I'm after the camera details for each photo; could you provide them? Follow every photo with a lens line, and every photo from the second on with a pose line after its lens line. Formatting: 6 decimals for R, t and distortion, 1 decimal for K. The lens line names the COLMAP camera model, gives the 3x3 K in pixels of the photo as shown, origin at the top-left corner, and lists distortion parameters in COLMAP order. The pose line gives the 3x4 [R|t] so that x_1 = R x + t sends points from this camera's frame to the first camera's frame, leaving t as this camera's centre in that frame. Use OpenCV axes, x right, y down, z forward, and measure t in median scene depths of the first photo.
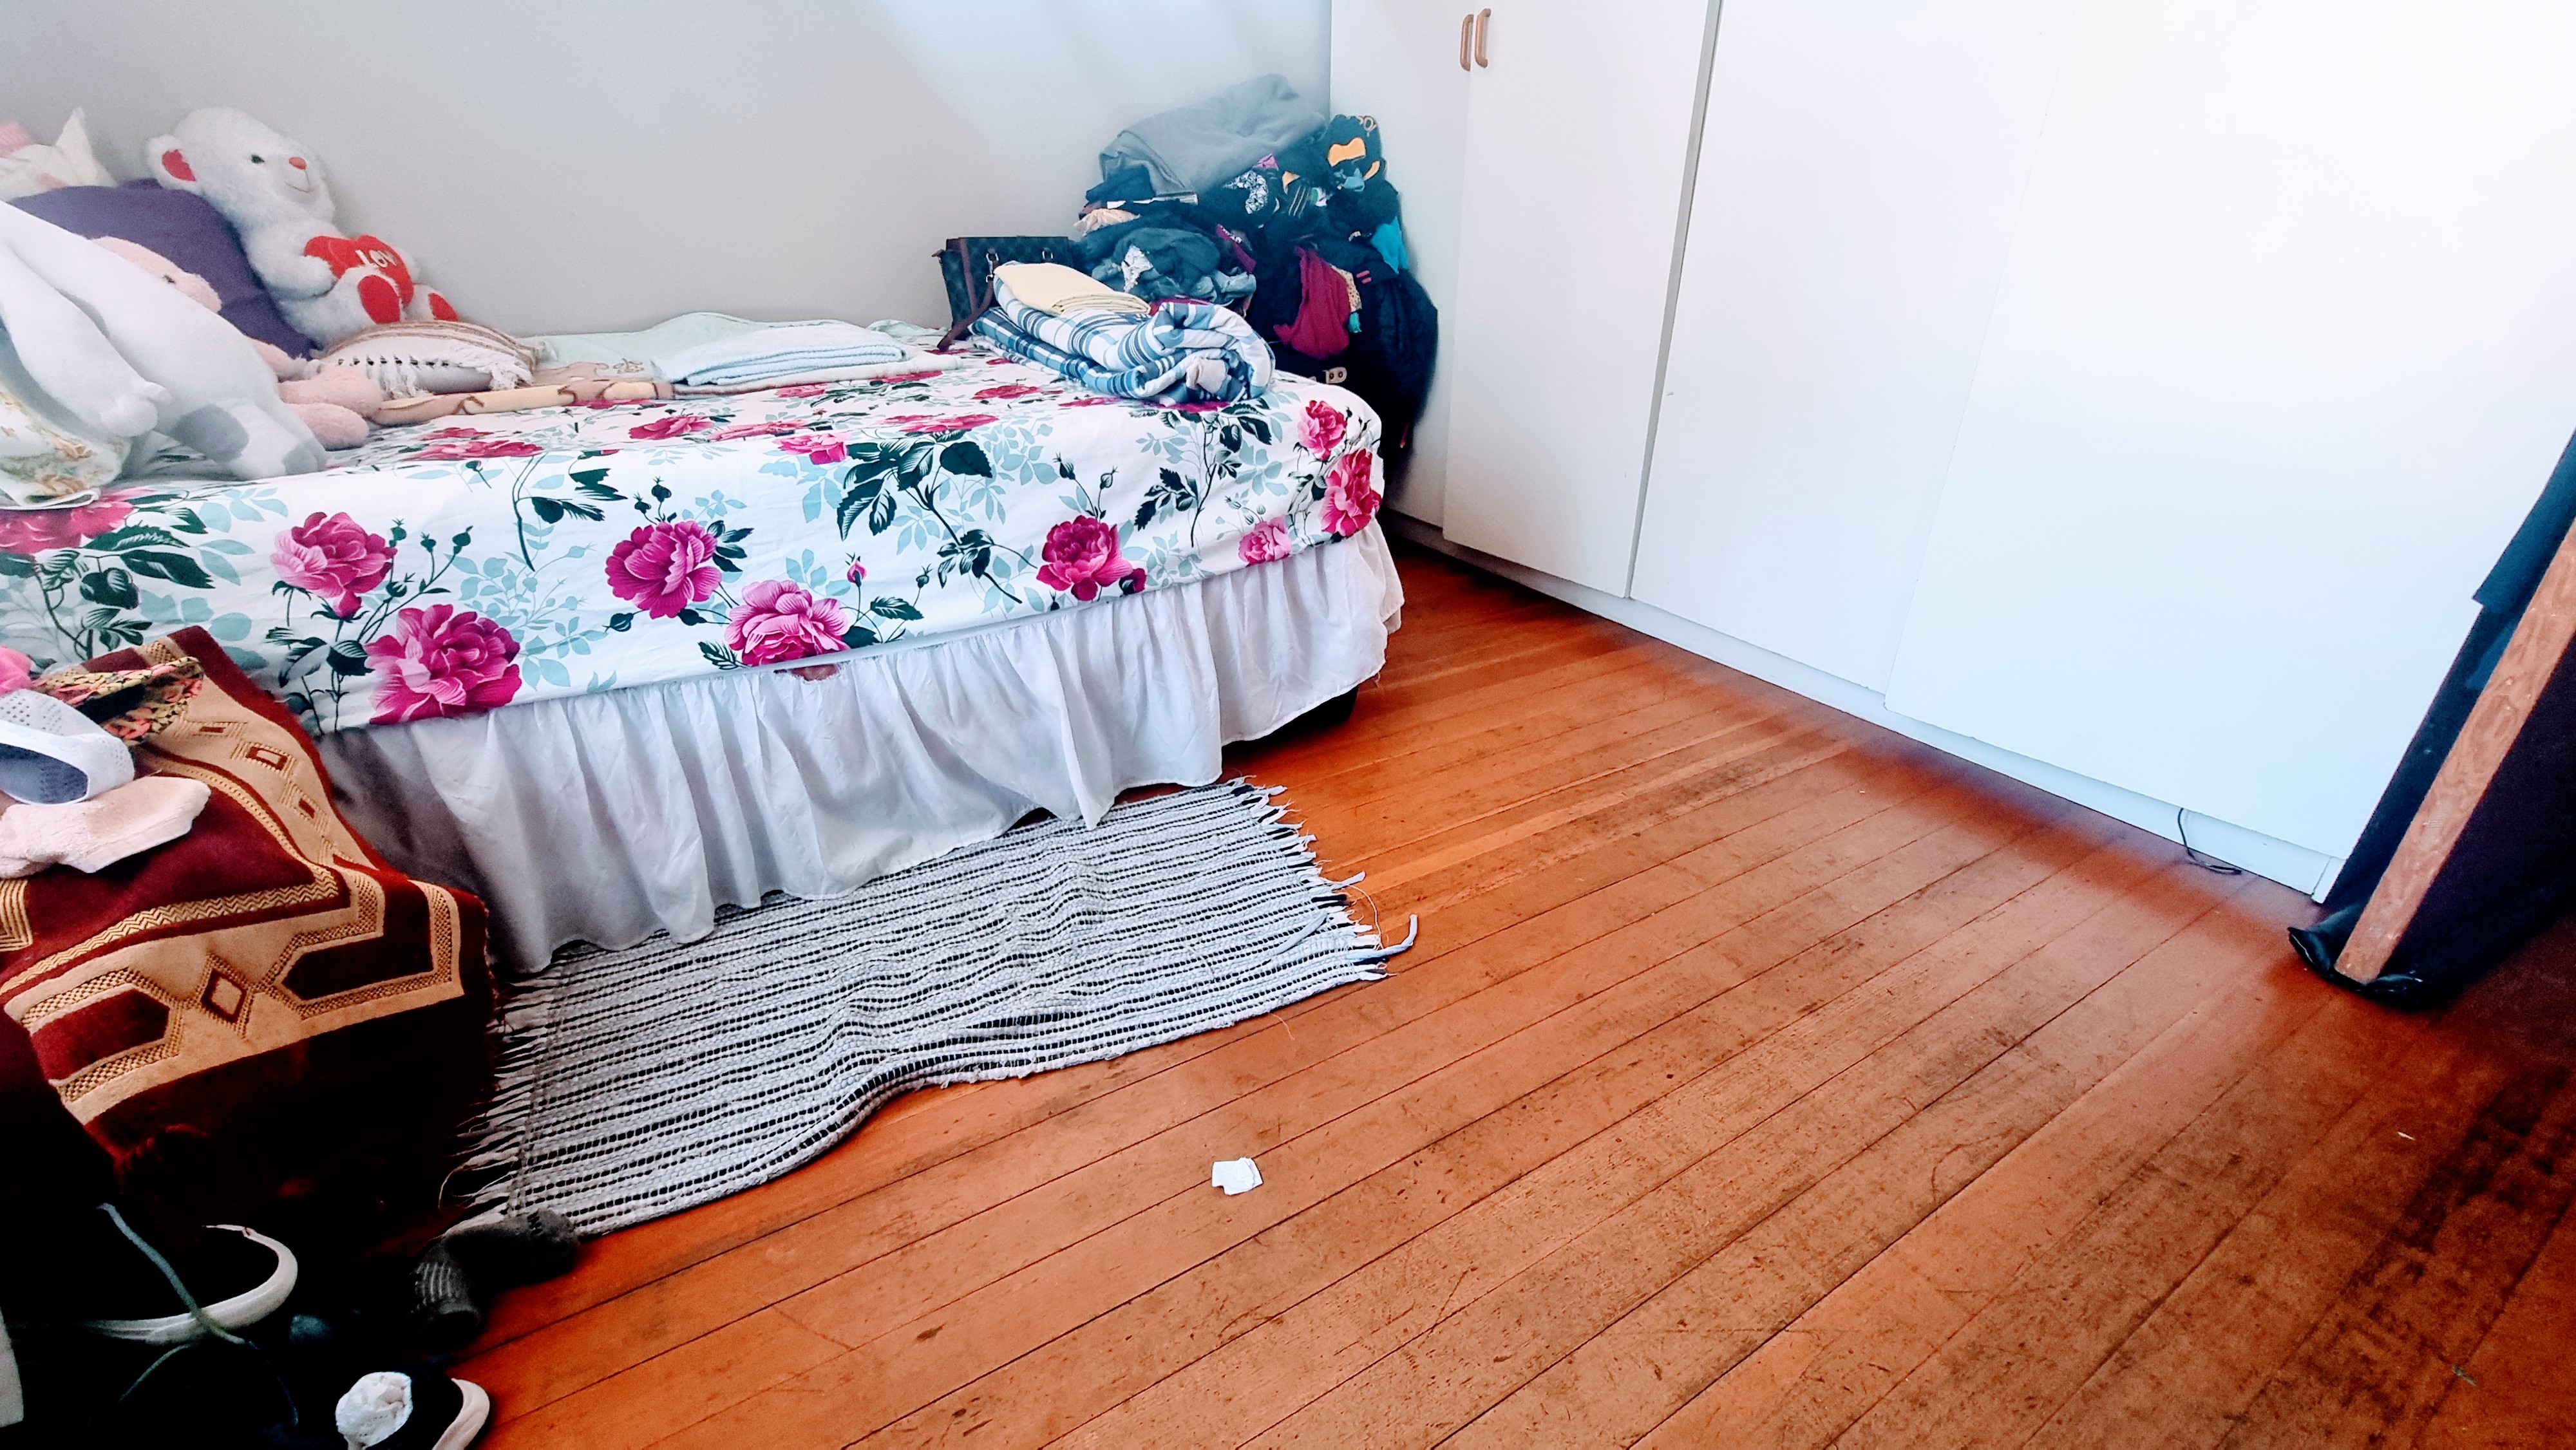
lens RADIAL K [[1056.6, 0, 1303.2], [0, 1056.6, 728.2], [0, 0, 1]] dist [-0.004331, 0.000866]
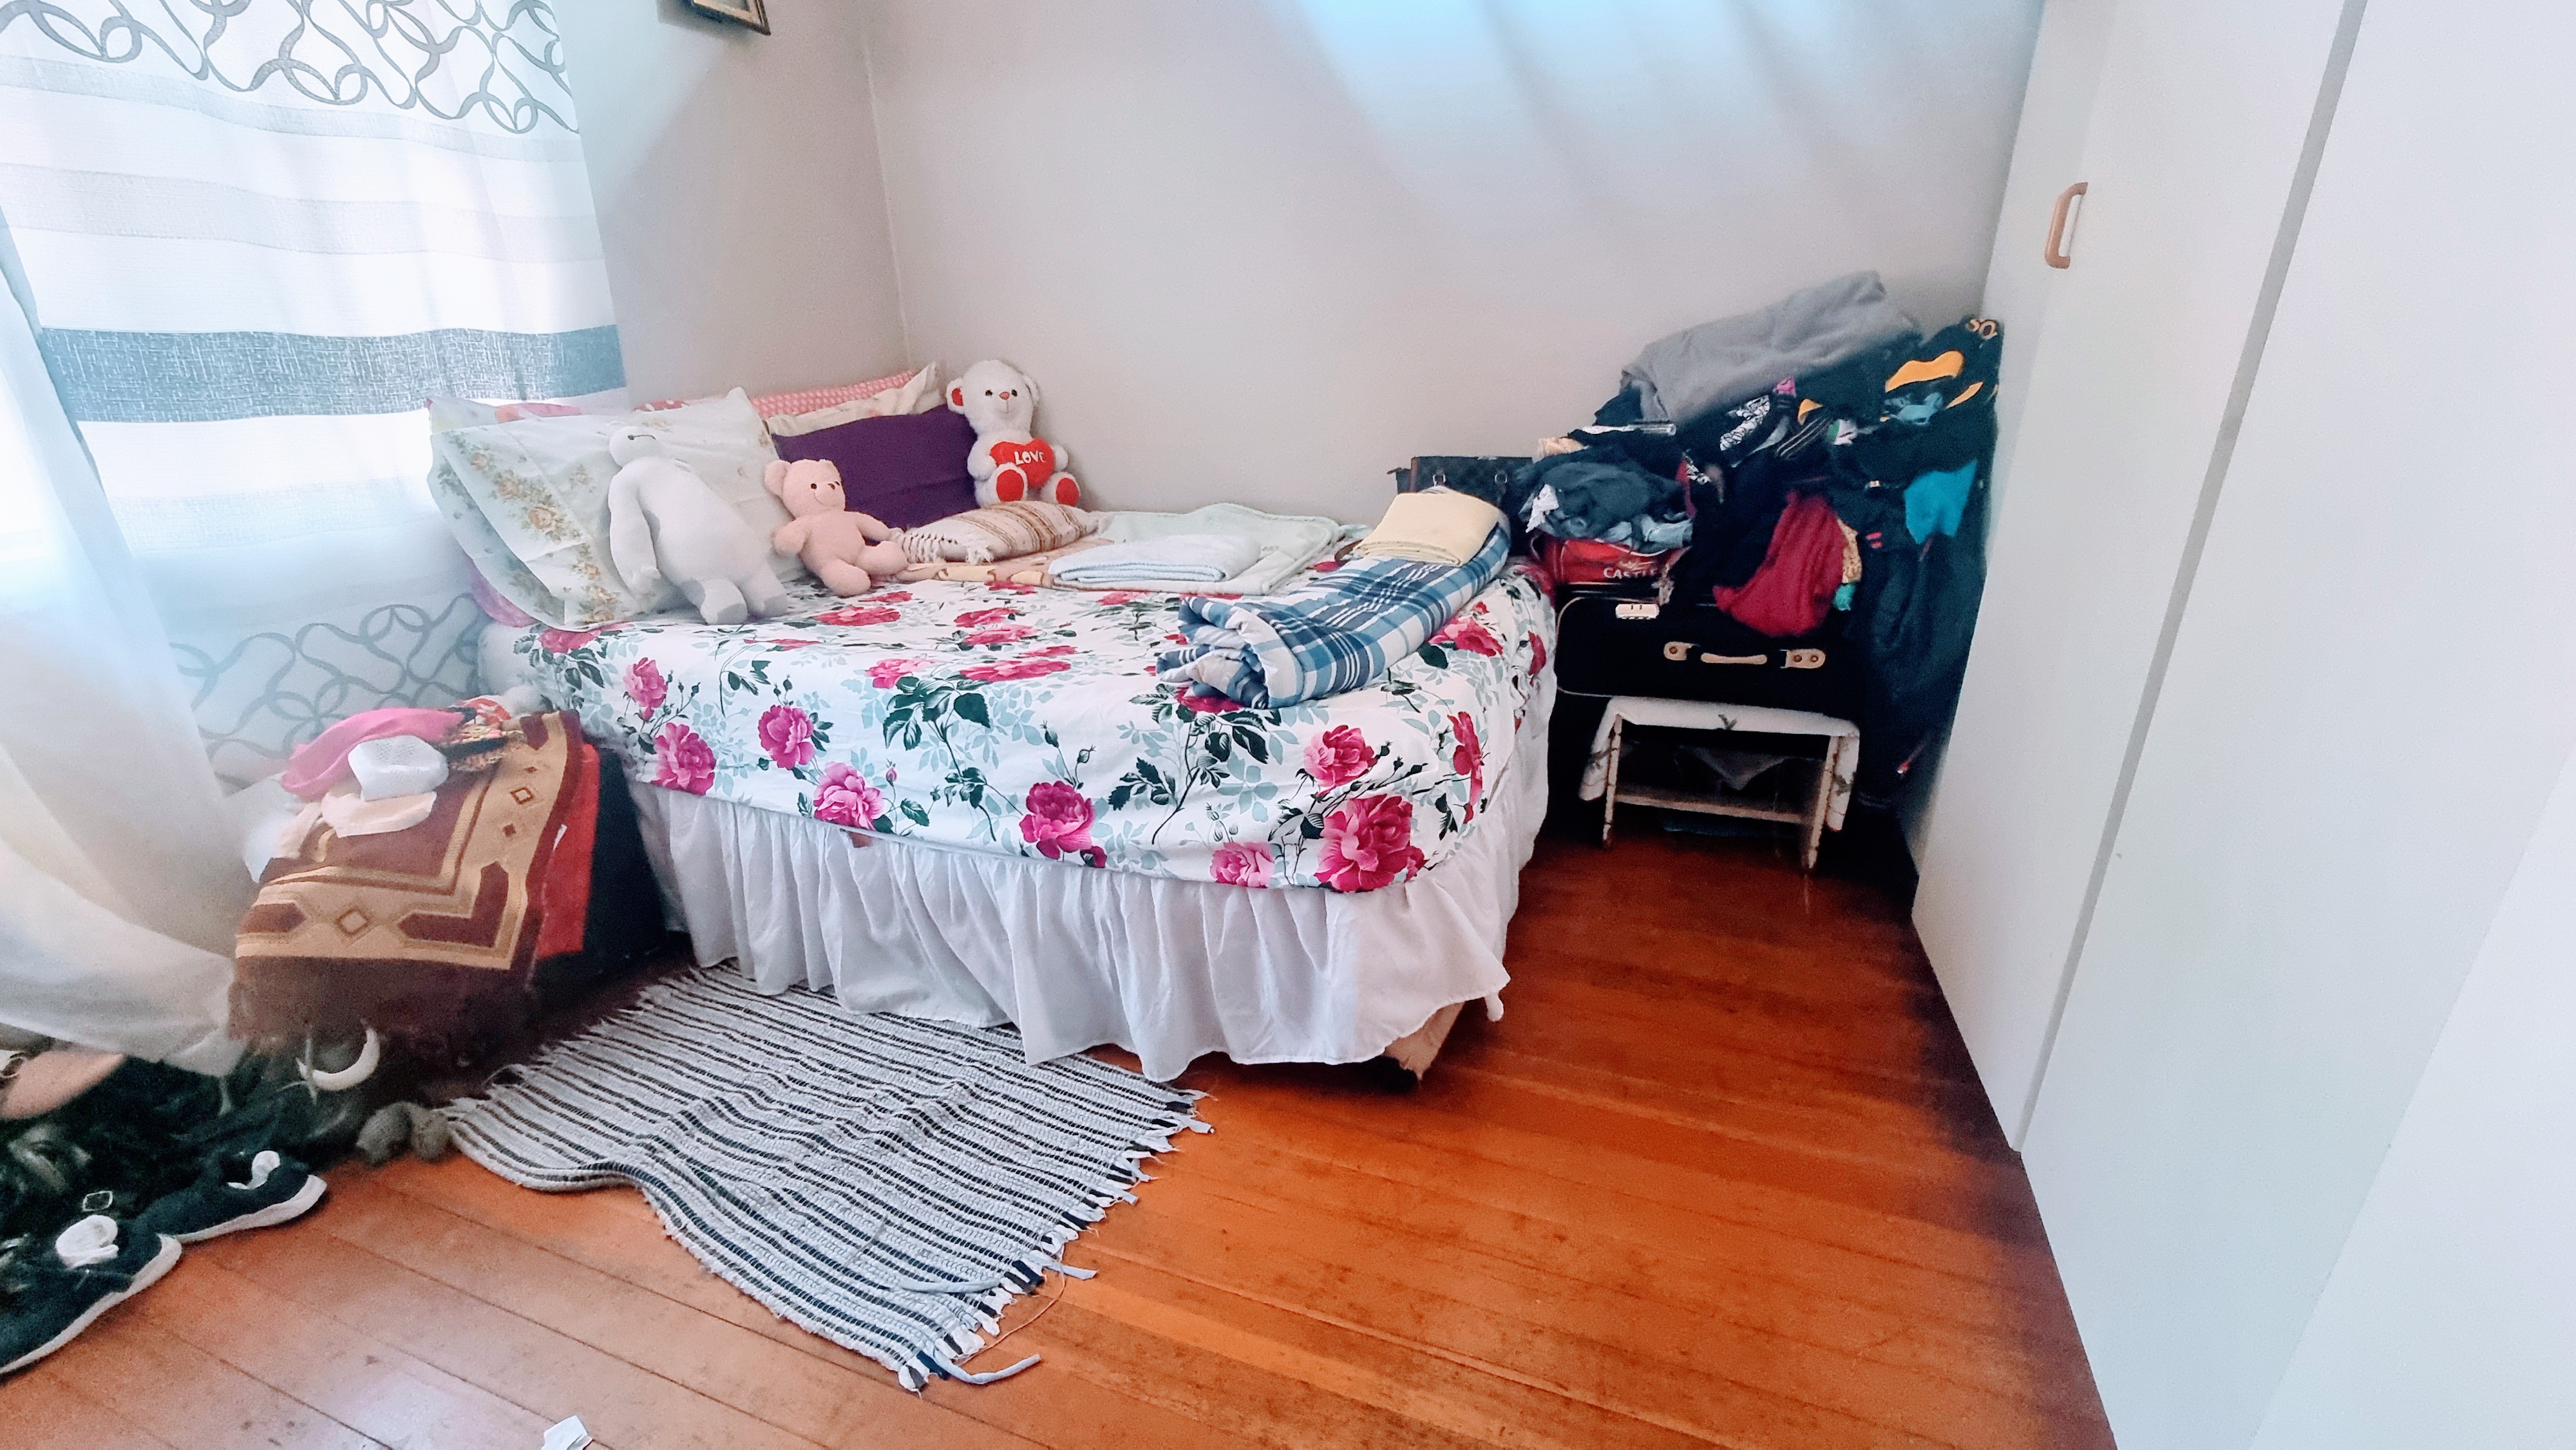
lens RADIAL K [[1056.6, 0, 1297.5], [0, 1056.6, 733.5], [0, 0, 1]] dist [-0.004331, 0.000866]
pose [[0.613914, 0.272403, -0.740882, 0.715406], [-0.333210, 0.940280, 0.069610, -0.412722], [0.715599, 0.204135, 0.668018, 0.489619]]
